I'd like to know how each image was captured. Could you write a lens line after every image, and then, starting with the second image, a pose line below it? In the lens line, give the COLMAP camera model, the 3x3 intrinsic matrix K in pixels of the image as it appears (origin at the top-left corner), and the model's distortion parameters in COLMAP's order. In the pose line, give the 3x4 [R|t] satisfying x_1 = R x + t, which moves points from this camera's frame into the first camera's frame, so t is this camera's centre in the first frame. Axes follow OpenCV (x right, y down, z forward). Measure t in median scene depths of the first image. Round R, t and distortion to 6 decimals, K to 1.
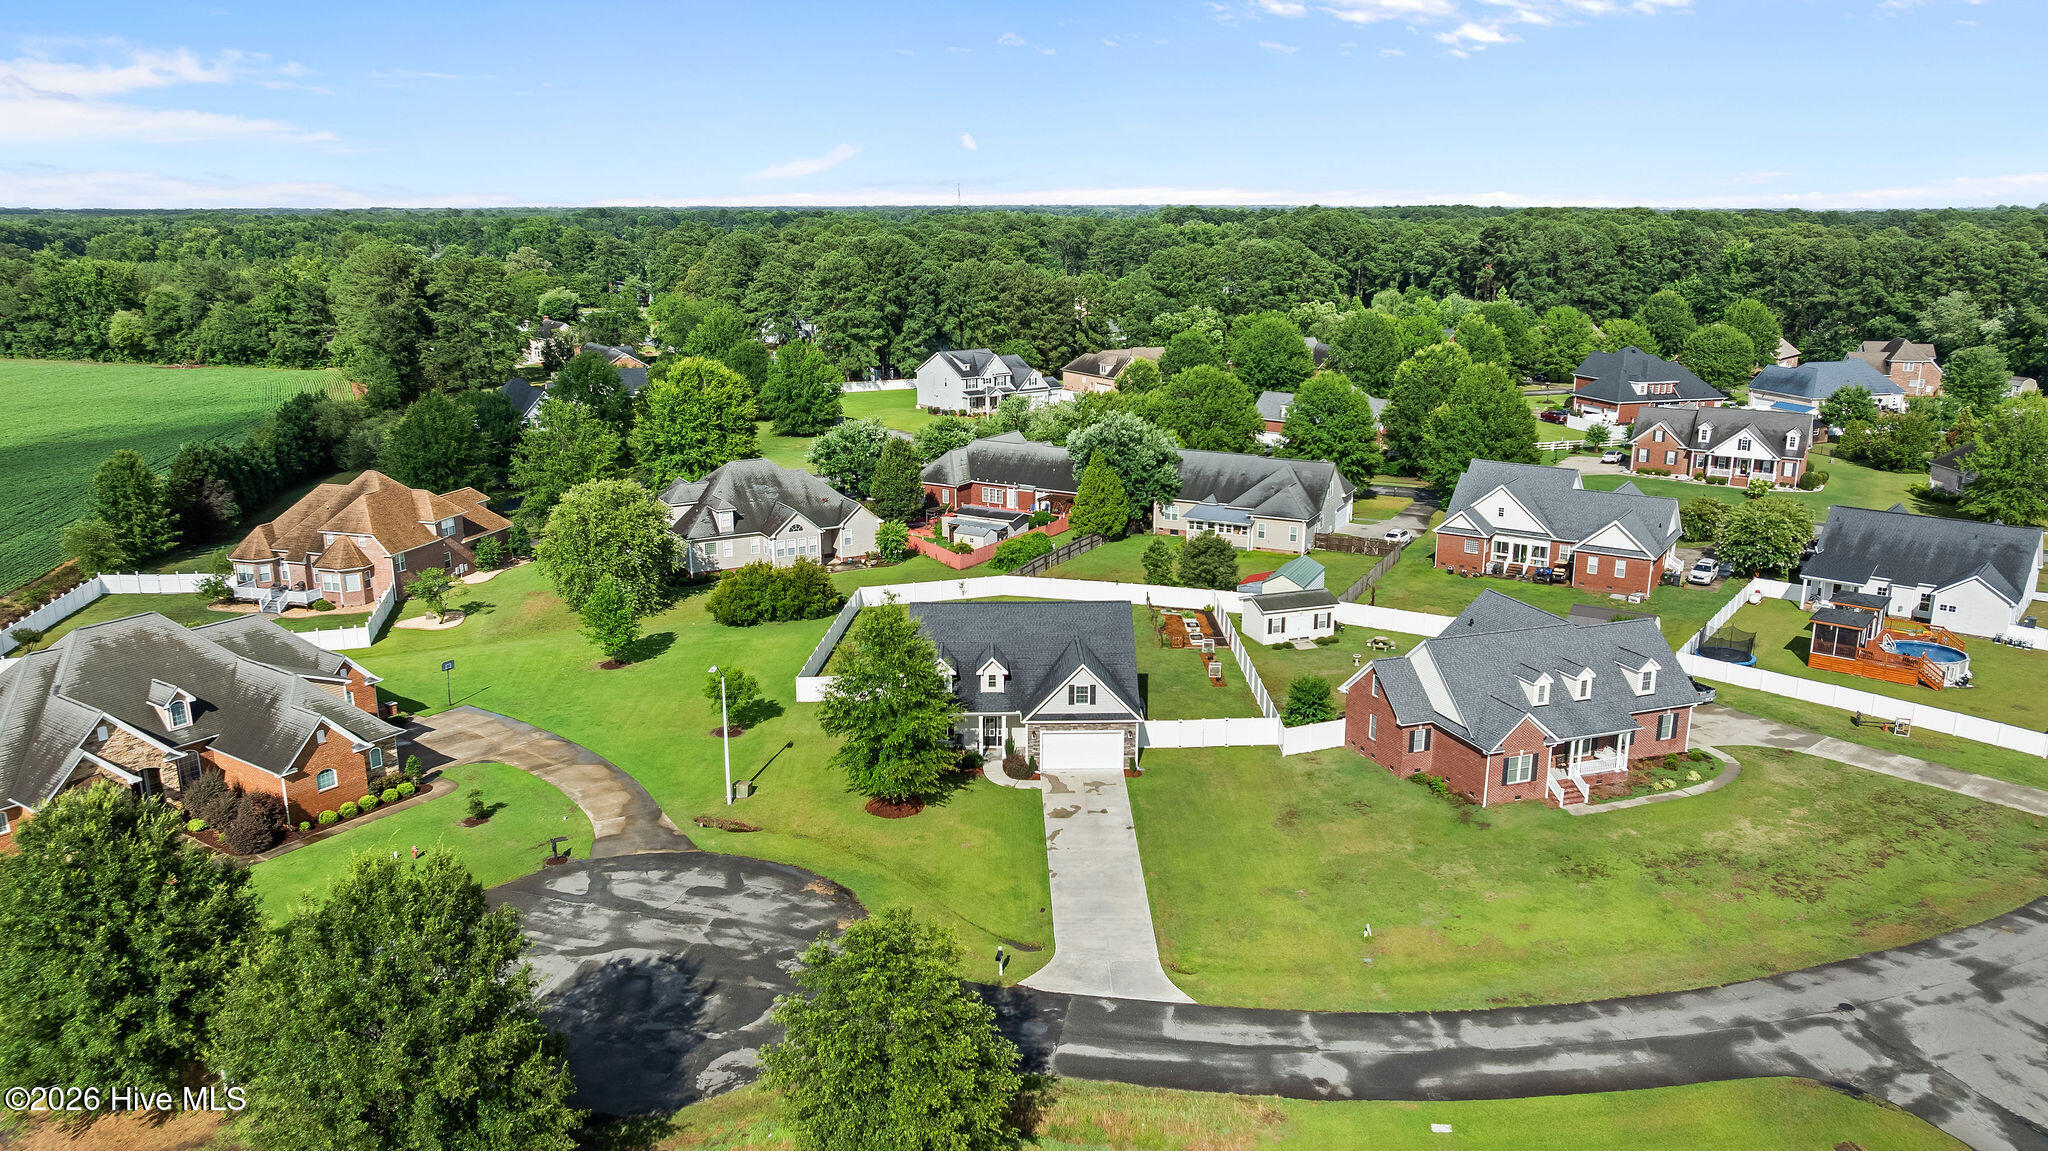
lens RADIAL K [[1444.7, 0, 1024.0], [0, 1444.7, 575.5], [0, 0, 1]] dist [-0.020828, 0.006809]
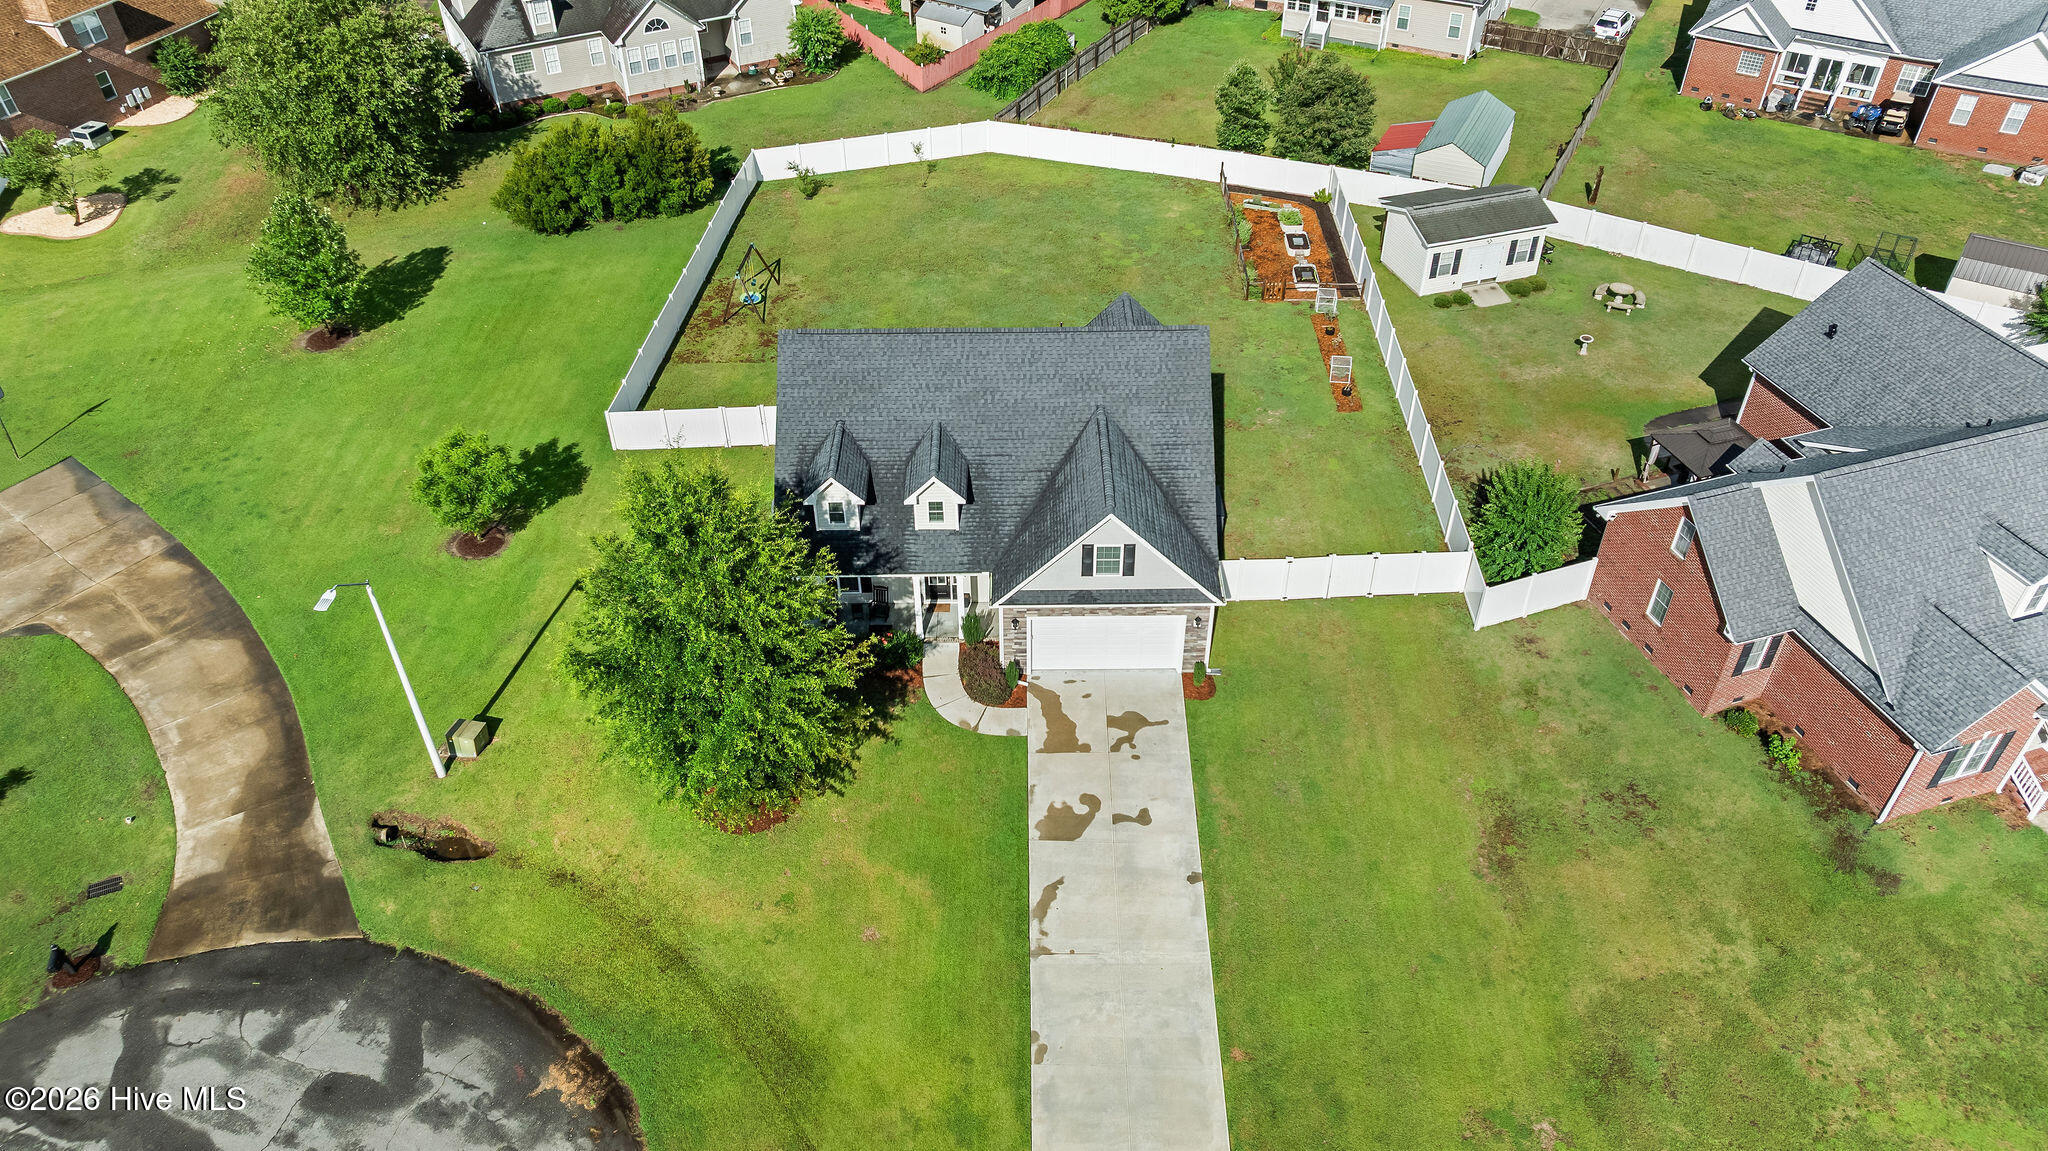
lens RADIAL K [[1444.7, 0, 1024.0], [0, 1444.7, 575.5], [0, 0, 1]] dist [-0.020828, 0.006809]
pose [[0.999831, 0.006698, -0.017094, 0.018045], [0.001316, 0.902526, 0.430634, -0.125292], [0.018312, -0.430584, 0.902365, 0.503777]]
